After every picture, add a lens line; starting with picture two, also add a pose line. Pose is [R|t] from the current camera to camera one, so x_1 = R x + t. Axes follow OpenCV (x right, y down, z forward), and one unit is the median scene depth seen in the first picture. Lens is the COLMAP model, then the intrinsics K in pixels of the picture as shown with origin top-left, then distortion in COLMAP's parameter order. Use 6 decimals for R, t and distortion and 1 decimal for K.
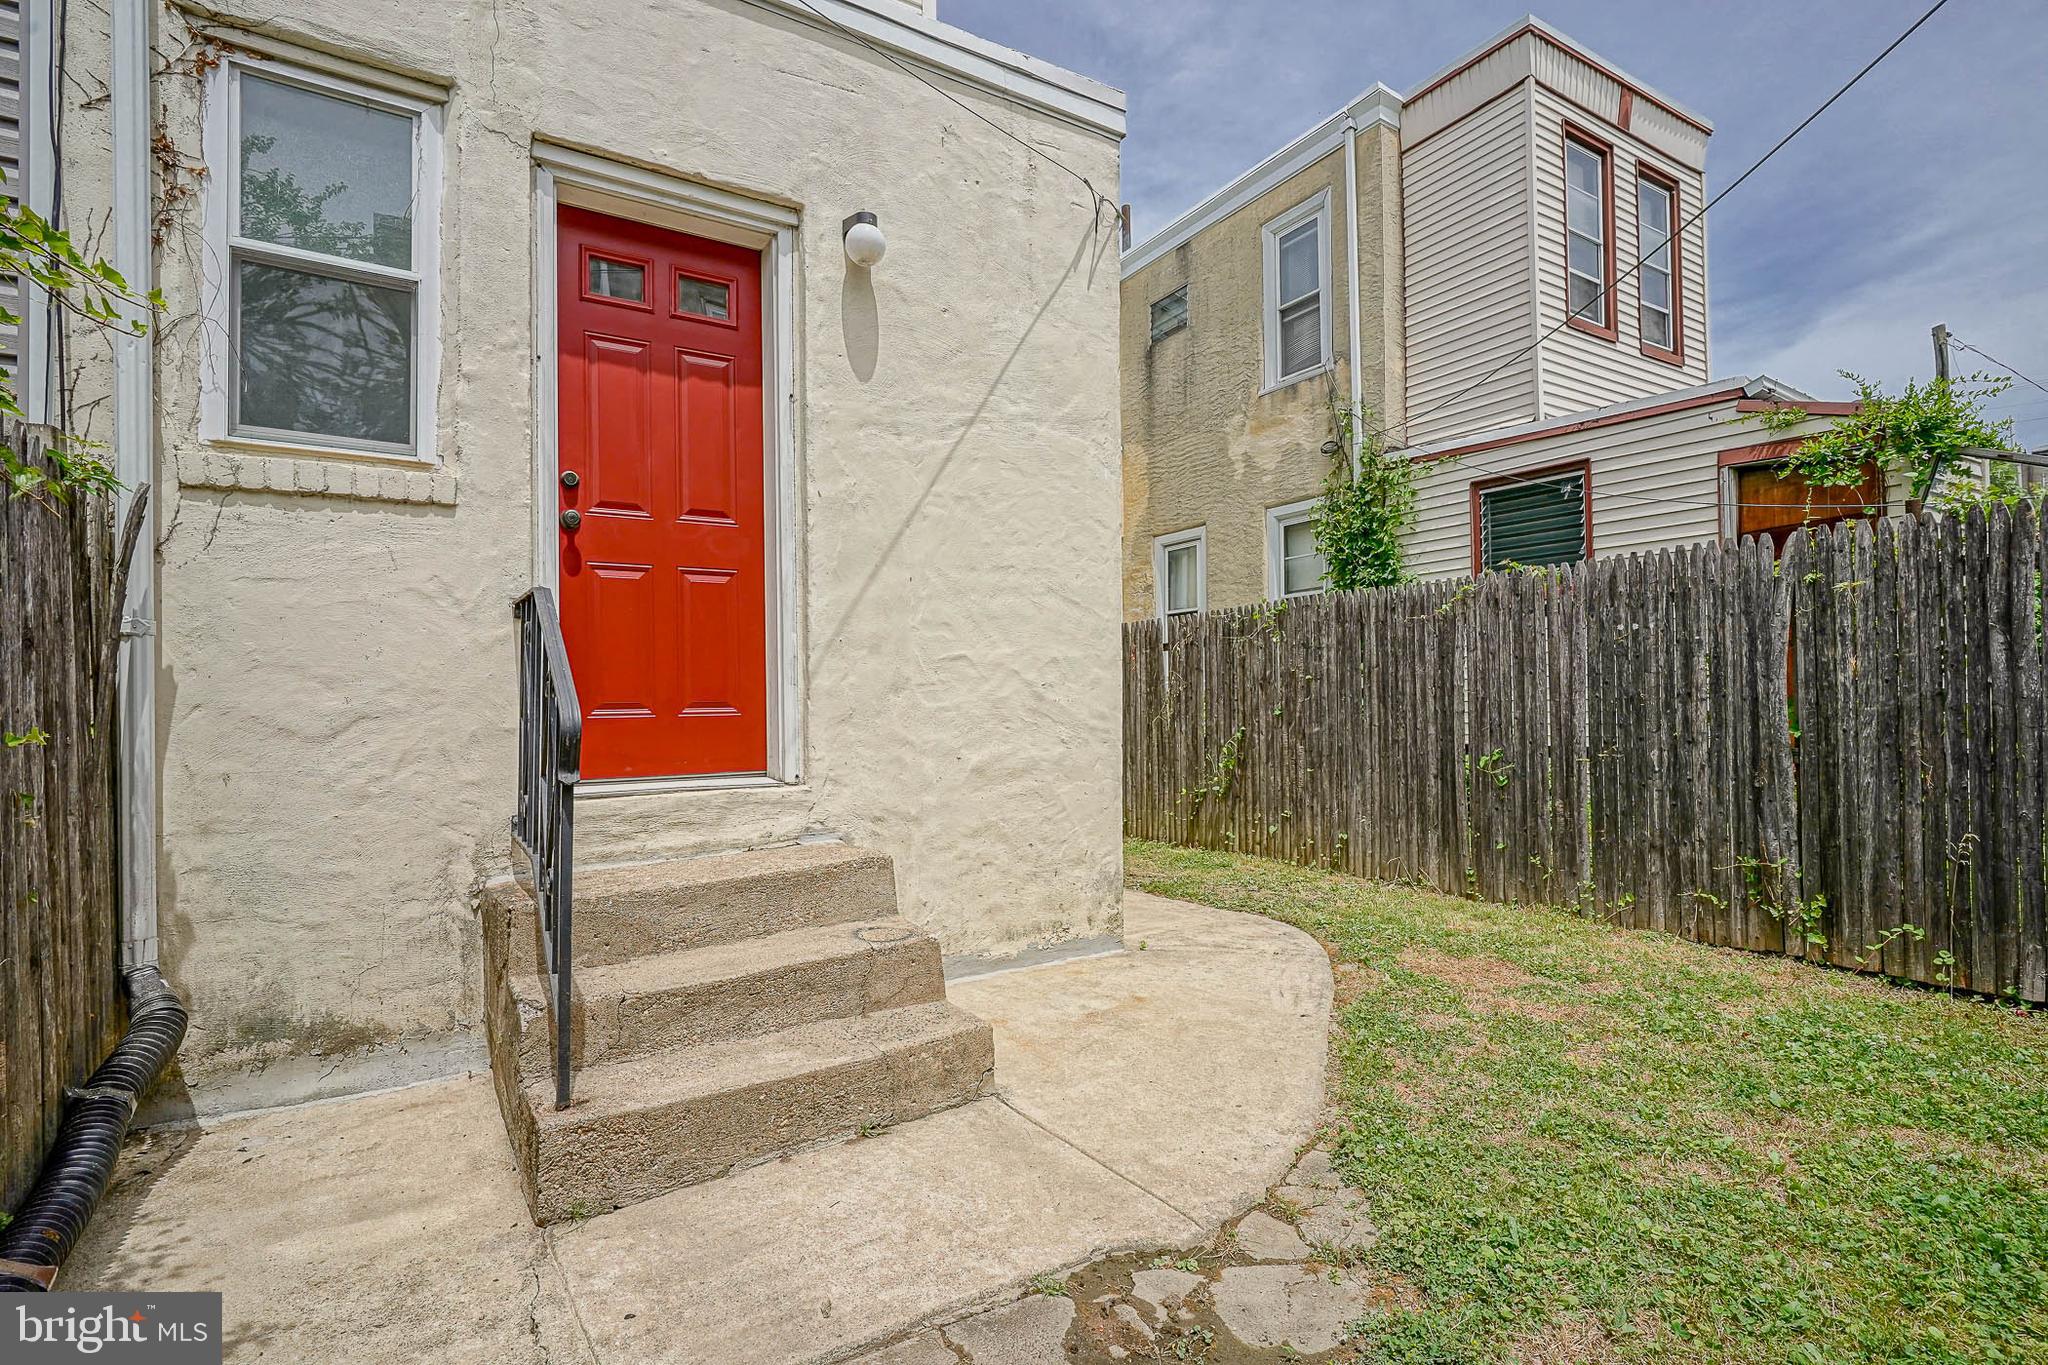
lens RADIAL K [[988.3, 0, 1052.3], [0, 988.3, 686.3], [0, 0, 1]] dist [0.000030, 0.000640]
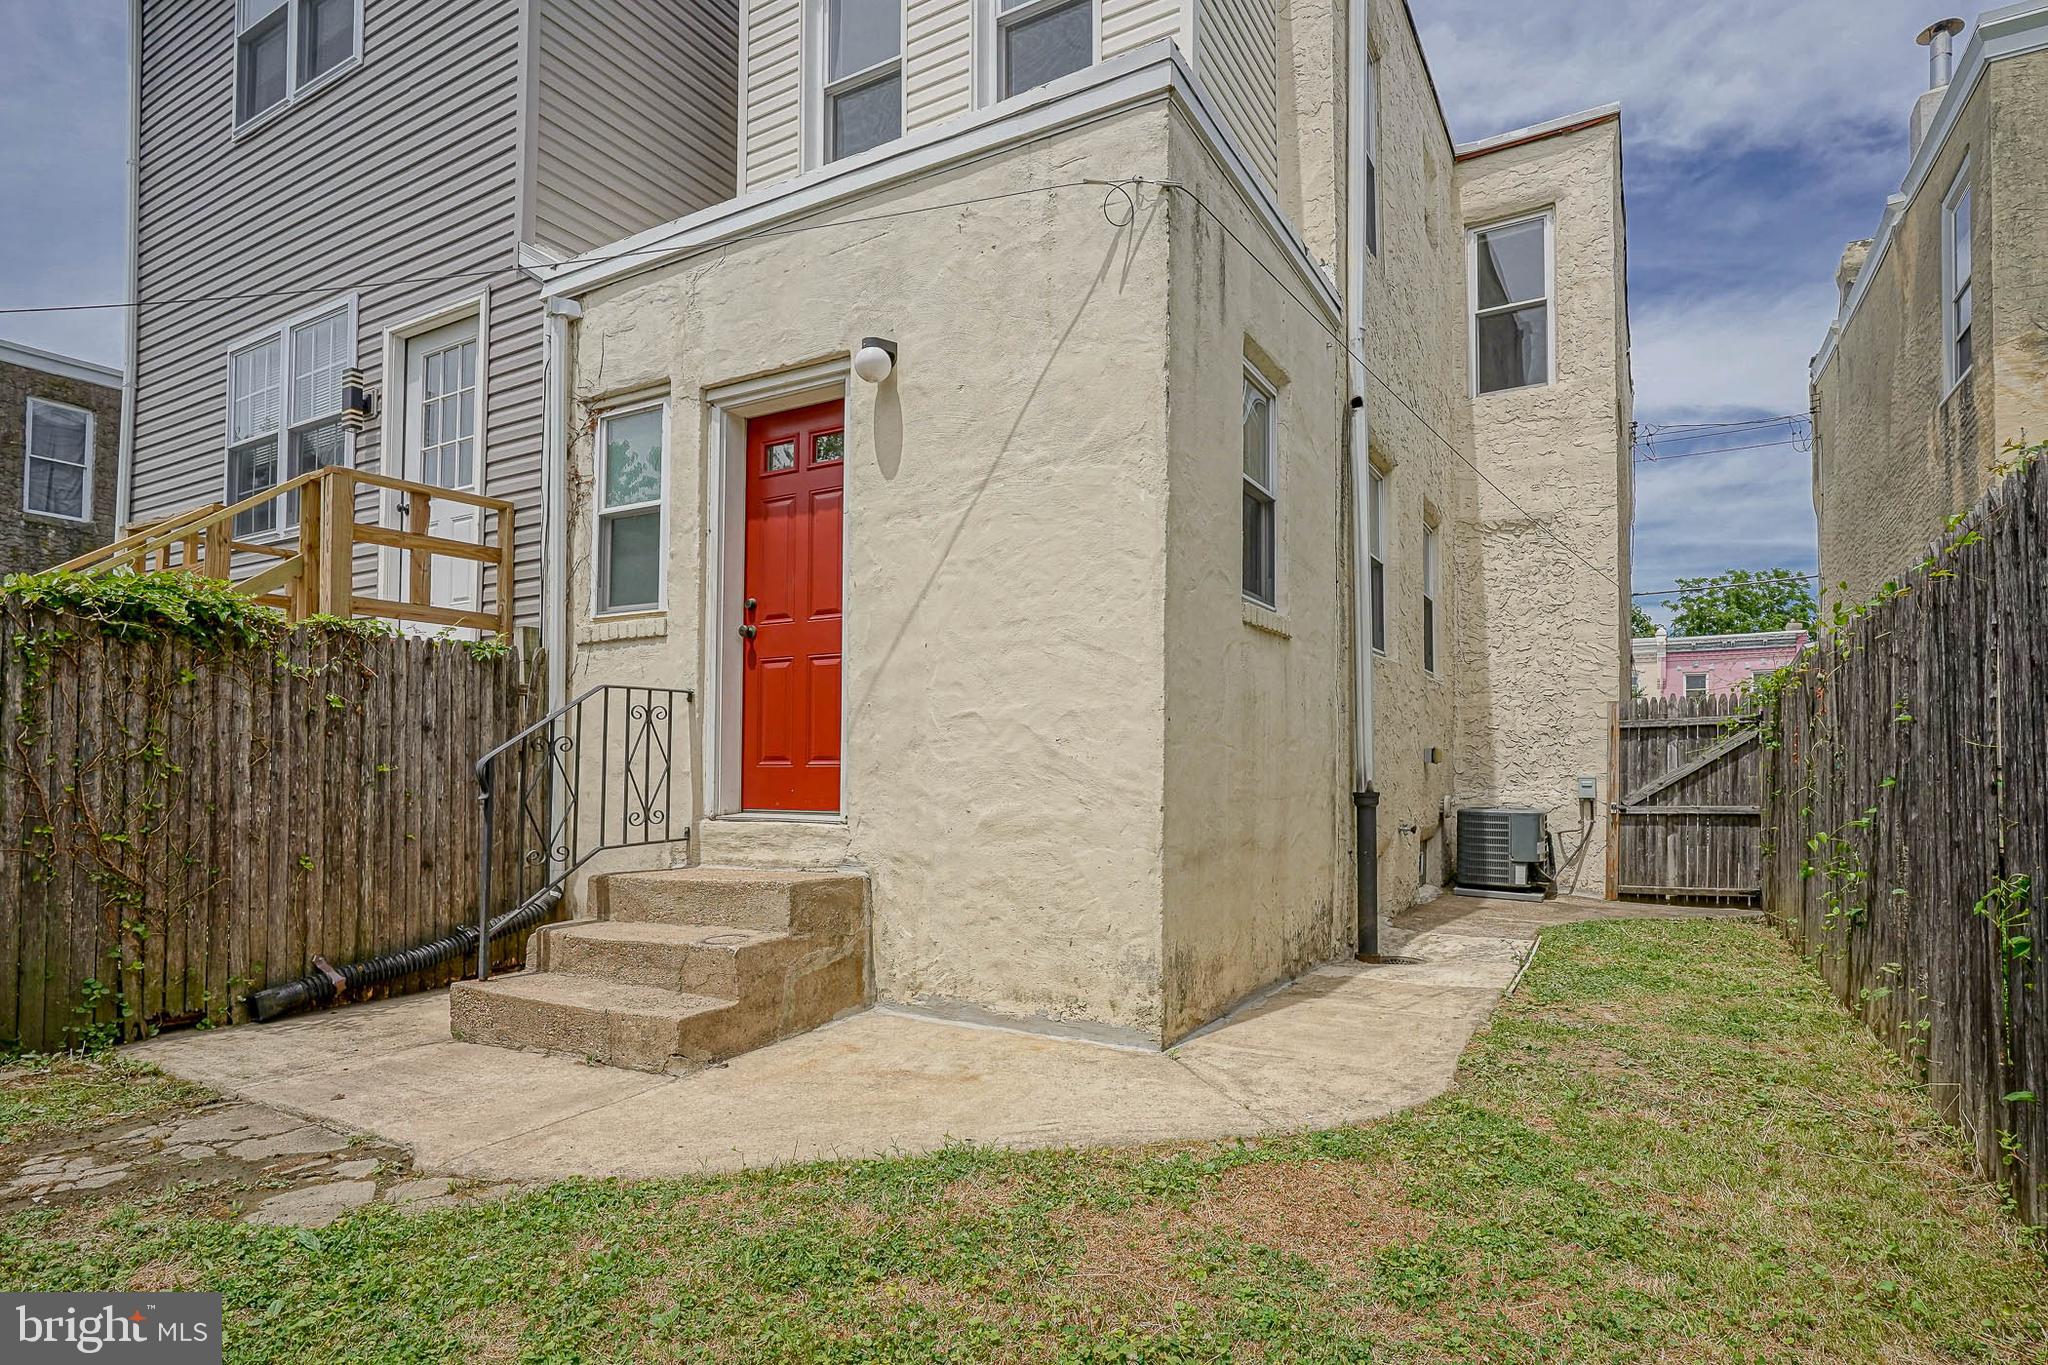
lens RADIAL K [[1011.0, 0, 1032.3], [0, 1011.0, 739.8], [0, 0, 1]] dist [-0.001667, -0.000221]
pose [[0.477264, -0.009326, -0.878710, 0.893391], [0.007133, 0.999952, -0.006738, 0.004973], [0.878731, -0.003052, 0.477308, 0.562037]]
